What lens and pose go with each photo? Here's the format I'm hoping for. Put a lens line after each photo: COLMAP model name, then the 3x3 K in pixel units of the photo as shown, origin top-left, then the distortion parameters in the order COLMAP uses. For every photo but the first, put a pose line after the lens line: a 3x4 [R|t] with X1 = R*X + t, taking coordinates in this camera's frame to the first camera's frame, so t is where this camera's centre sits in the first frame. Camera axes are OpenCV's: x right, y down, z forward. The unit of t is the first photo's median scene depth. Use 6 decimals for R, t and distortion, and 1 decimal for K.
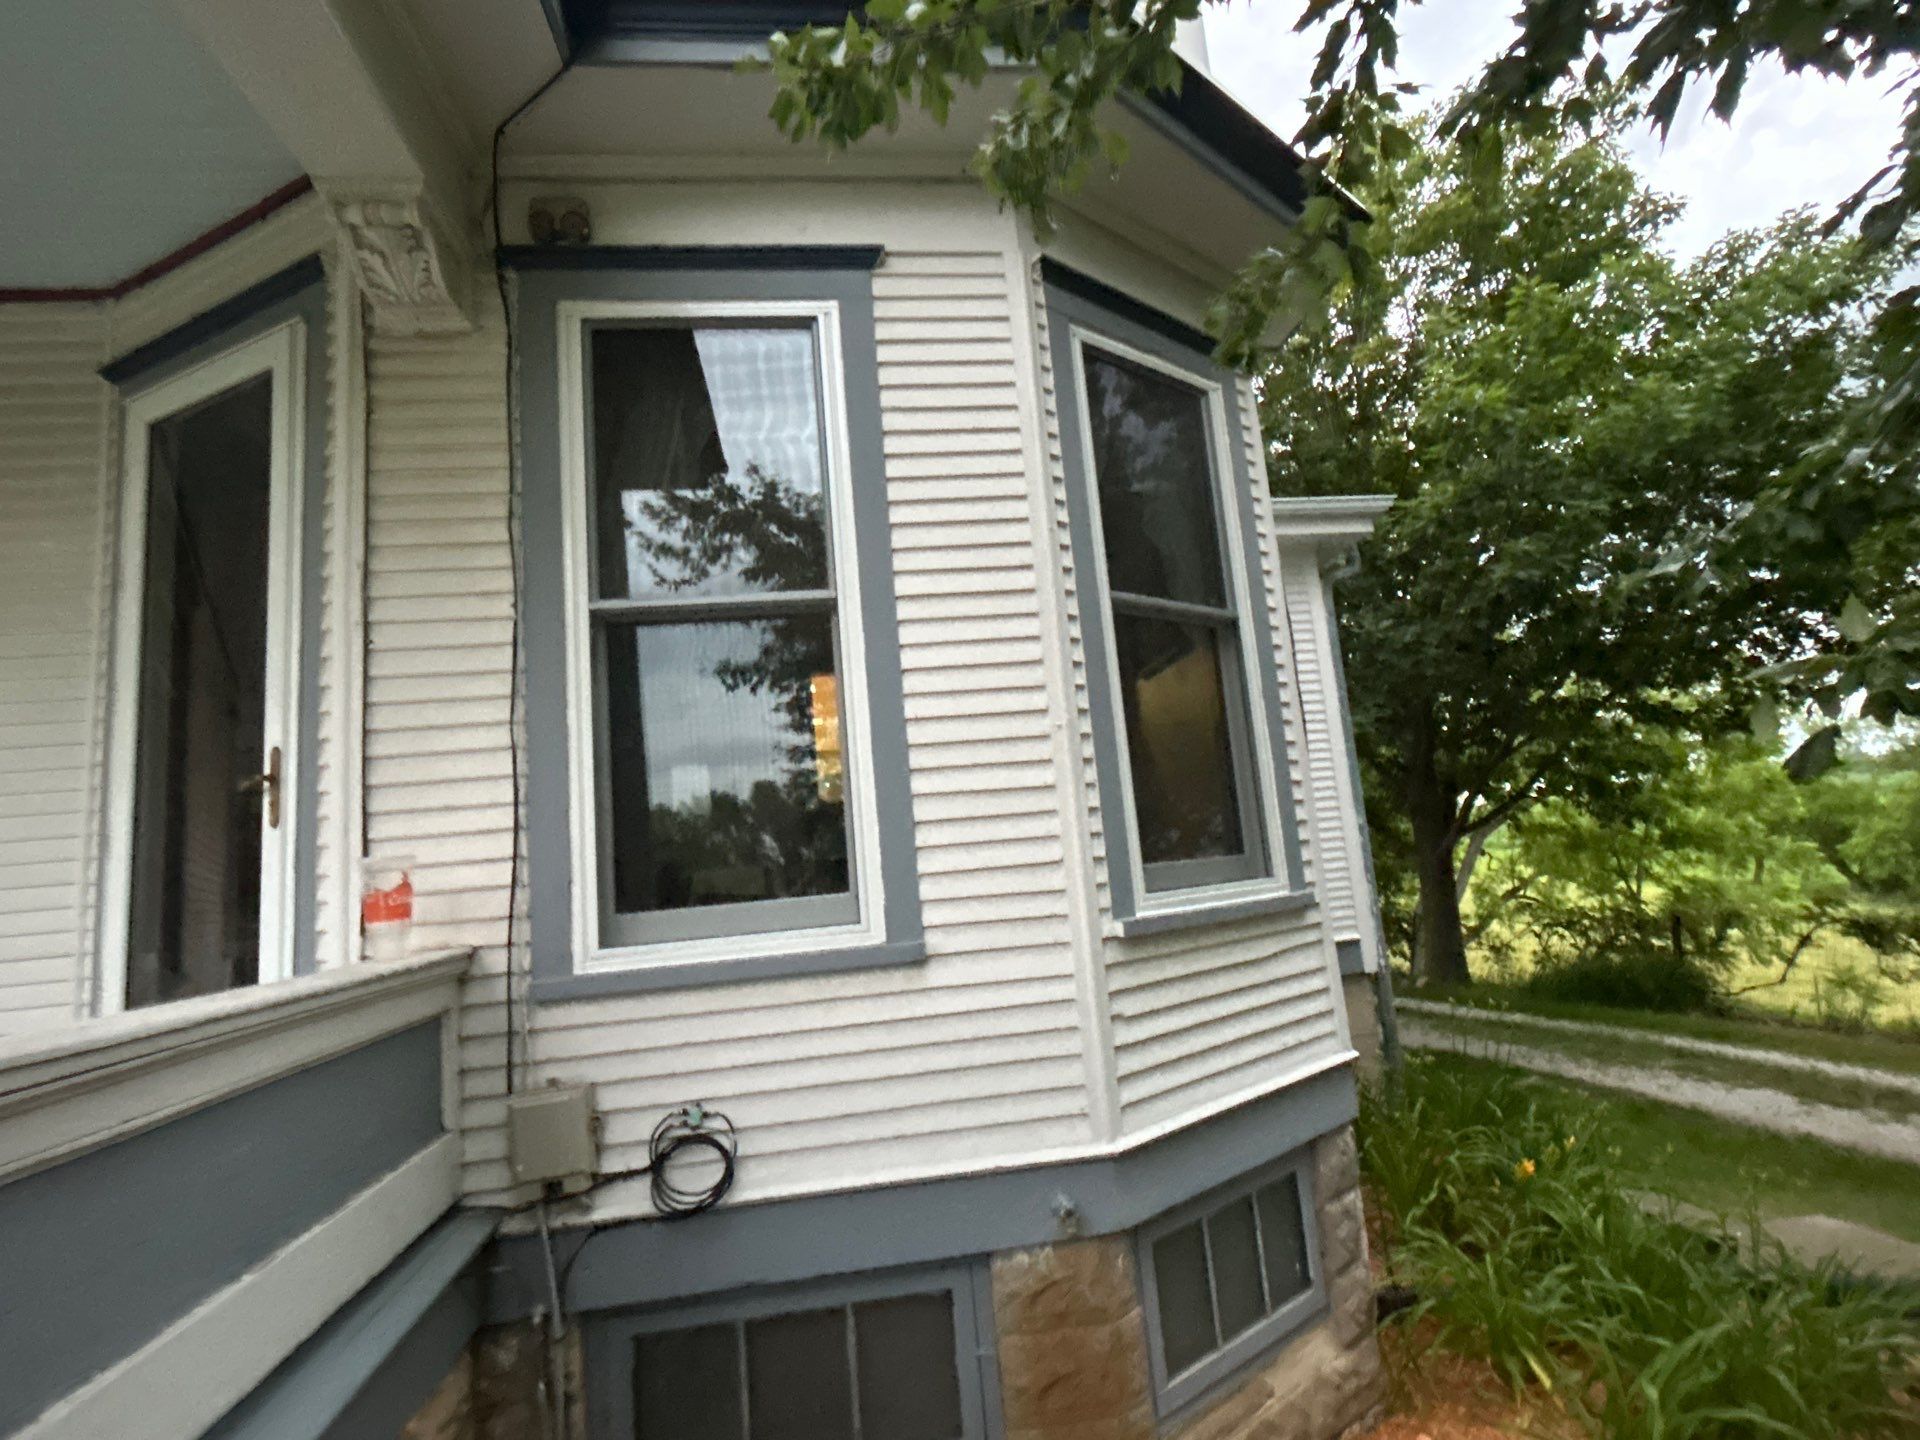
lens RADIAL K [[934.8, 0, 958.9], [0, 934.8, 722.2], [0, 0, 1]] dist [-0.003149, 0.005780]
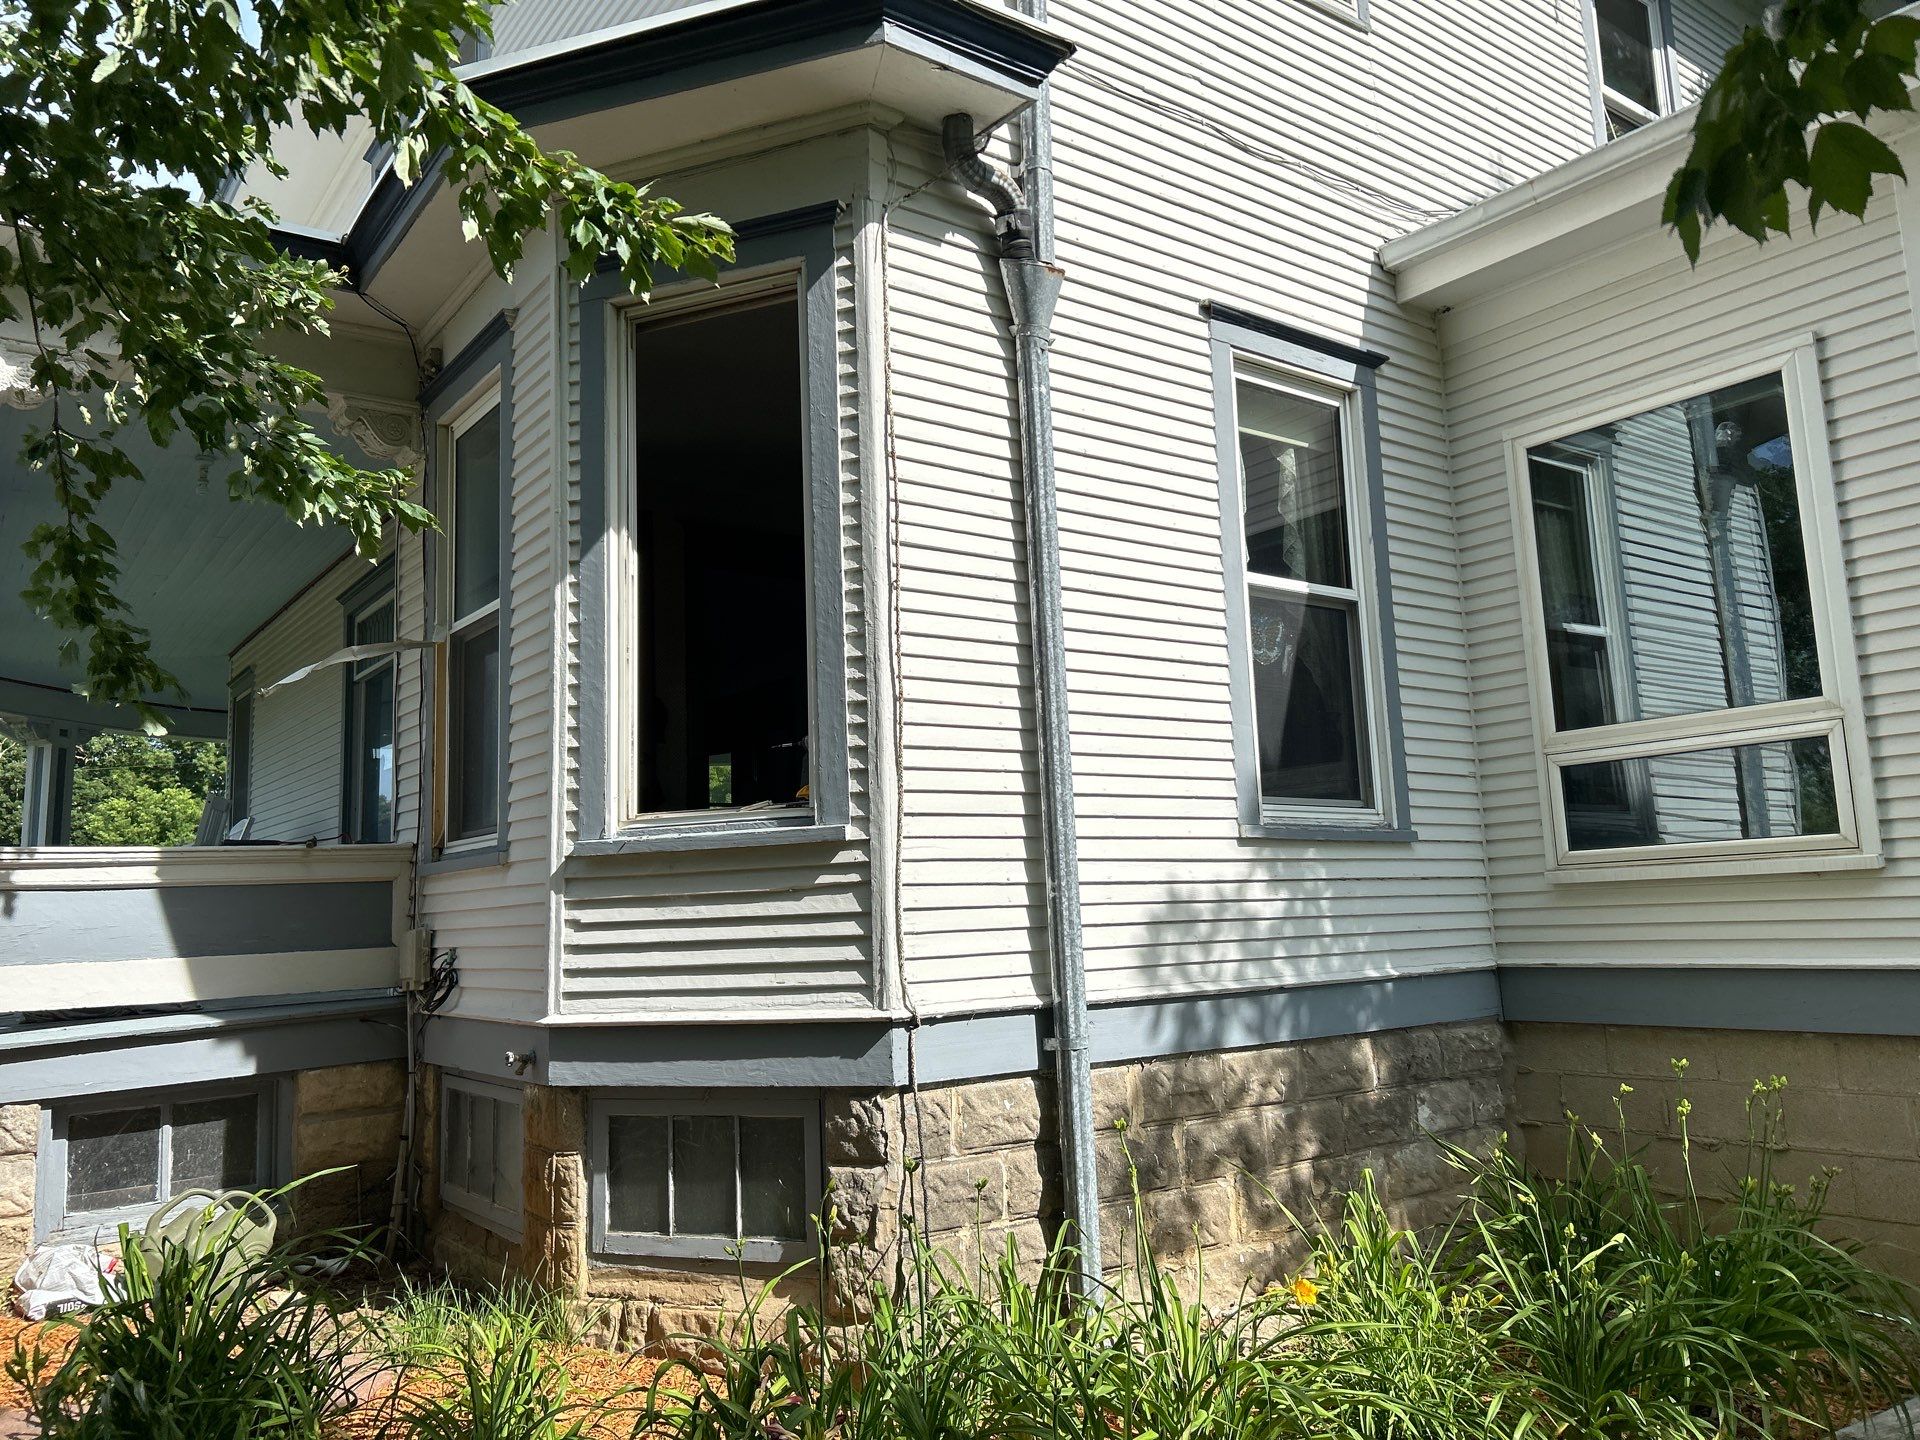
lens RADIAL K [[1432.5, 0, 966.1], [0, 1432.5, 697.1], [0, 0, 1]] dist [0.066622, -0.082022]
pose [[0.493075, -0.059690, -0.867937, 2.020440], [0.124456, 0.992222, 0.002466, 0.089232], [0.861039, -0.109236, 0.496669, 0.543433]]
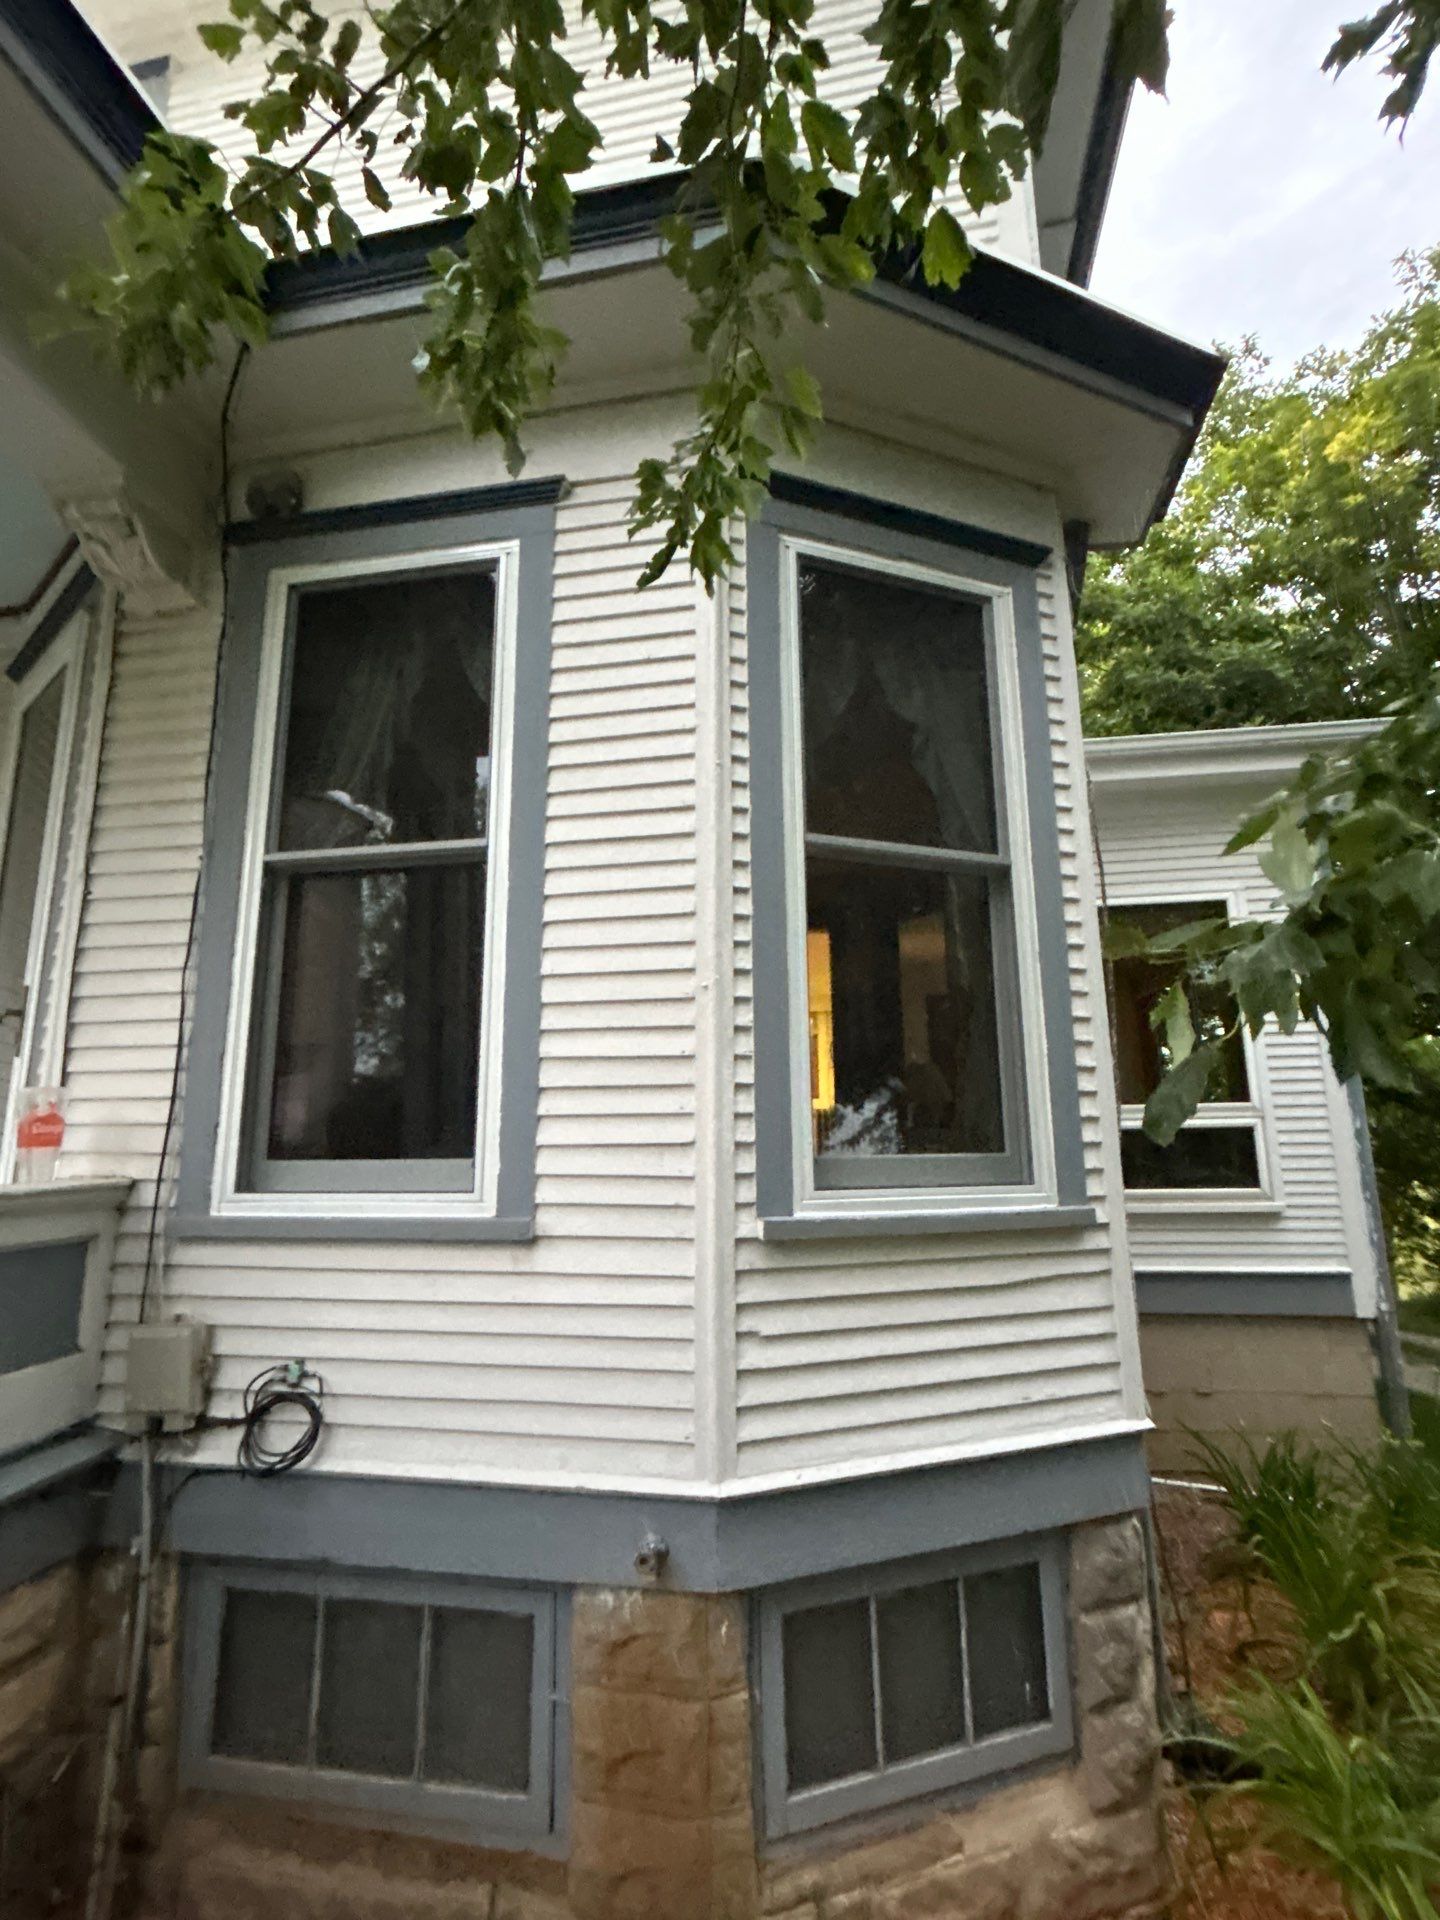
lens RADIAL K [[934.8, 0, 721.6], [0, 934.8, 956.0], [0, 0, 1]] dist [-0.003149, 0.005780]
pose [[0.949194, 0.019253, -0.314101, 0.402388], [-0.028210, 0.999314, -0.023998, -0.005375], [0.313423, 0.031639, 0.949086, 0.177240]]
